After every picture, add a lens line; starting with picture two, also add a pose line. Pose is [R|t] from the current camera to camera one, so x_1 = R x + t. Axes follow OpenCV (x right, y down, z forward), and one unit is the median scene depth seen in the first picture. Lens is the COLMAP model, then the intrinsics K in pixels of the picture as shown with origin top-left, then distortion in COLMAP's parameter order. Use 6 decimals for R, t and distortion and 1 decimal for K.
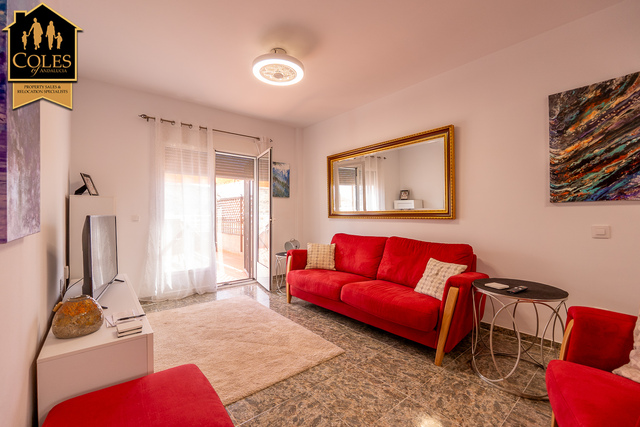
lens RADIAL K [[271.2, 0, 318.2], [0, 271.2, 215.7], [0, 0, 1]] dist [-0.005015, -0.002358]
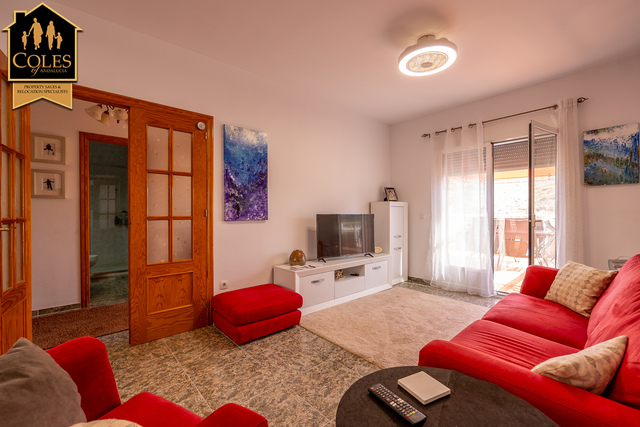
lens RADIAL K [[271.2, 0, 317.0], [0, 271.2, 213.0], [0, 0, 1]] dist [-0.005015, -0.002358]
pose [[0.035087, 0.000303, -0.999384, 0.822654], [-0.005002, 0.999987, 0.000128, -0.004613], [0.999372, 0.004994, 0.035088, 0.628101]]
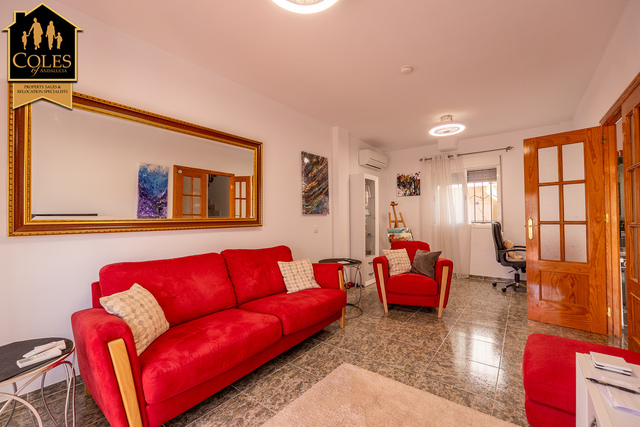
lens RADIAL K [[271.2, 0, 318.3], [0, 271.2, 214.0], [0, 0, 1]] dist [-0.005015, -0.002358]
pose [[-0.224168, 0.022794, 0.974284, -0.751881], [0.019808, 0.999626, -0.018830, -0.013297], [-0.974349, 0.015078, -0.224536, 1.172957]]
